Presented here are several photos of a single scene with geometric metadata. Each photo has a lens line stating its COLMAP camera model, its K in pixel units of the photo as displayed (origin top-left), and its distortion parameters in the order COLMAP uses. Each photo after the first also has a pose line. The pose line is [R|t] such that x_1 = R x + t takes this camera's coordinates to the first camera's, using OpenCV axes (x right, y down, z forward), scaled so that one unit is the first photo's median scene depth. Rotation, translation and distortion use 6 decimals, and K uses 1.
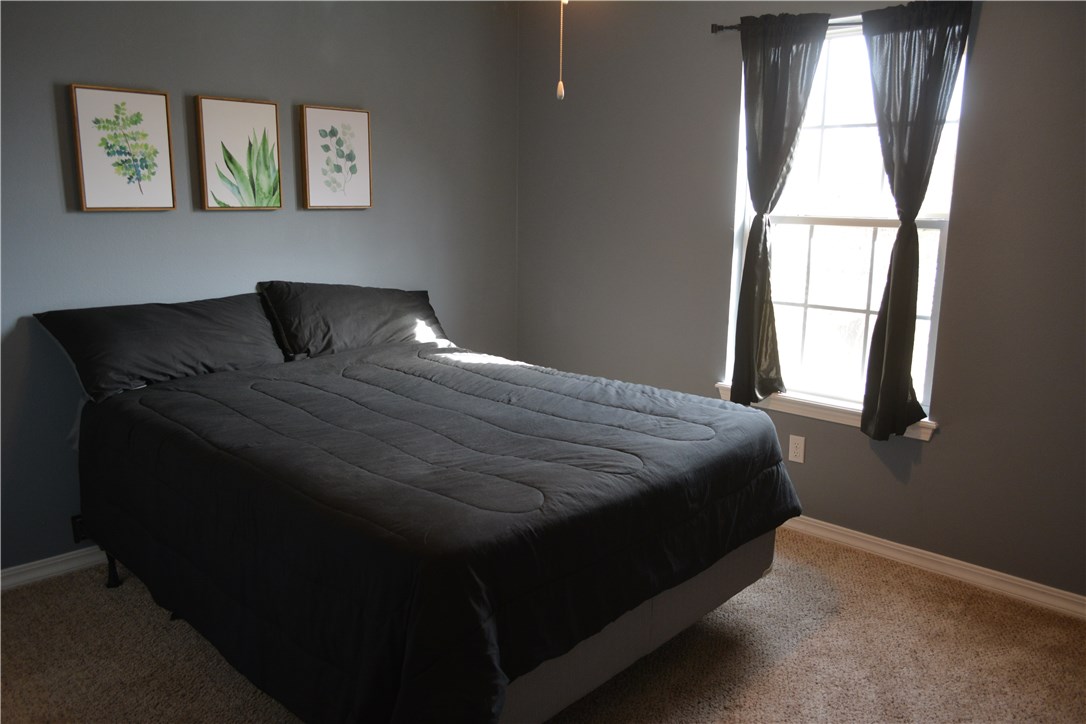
lens RADIAL K [[844.8, 0, 544.2], [0, 844.8, 364.9], [0, 0, 1]] dist [-0.008735, 0.005385]
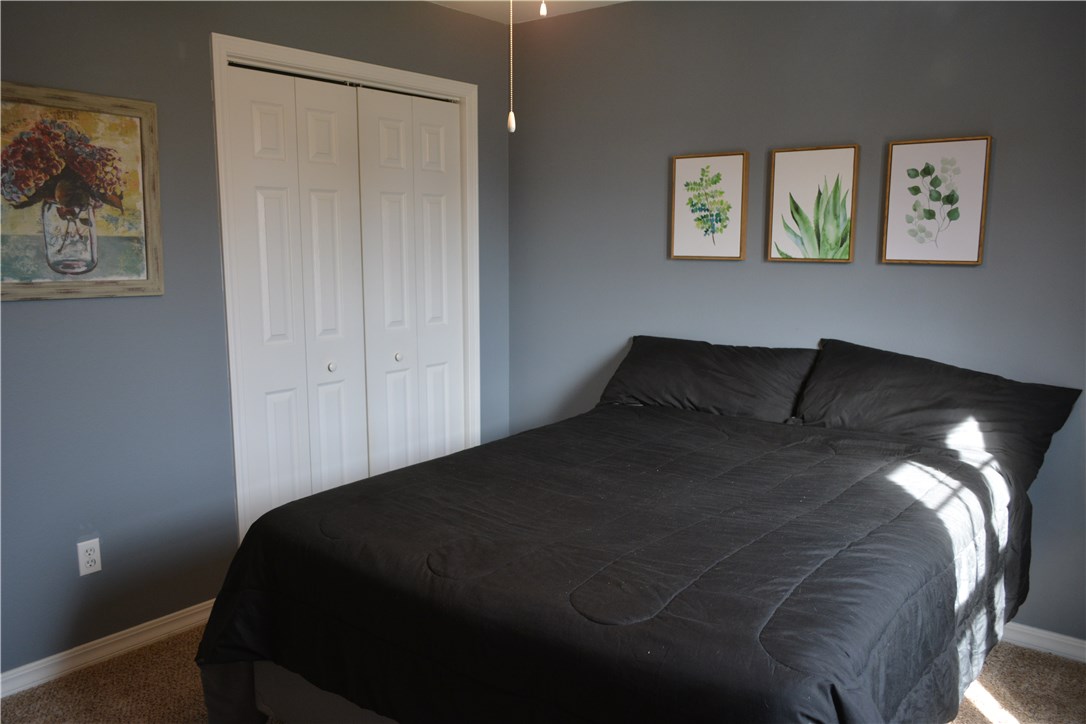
lens RADIAL K [[844.8, 0, 545.2], [0, 844.8, 359.9], [0, 0, 1]] dist [-0.008735, 0.005385]
pose [[0.105418, 0.130829, -0.985784, 0.577589], [-0.201790, 0.973498, 0.107620, -0.119015], [0.973739, 0.187576, 0.129024, 0.612336]]
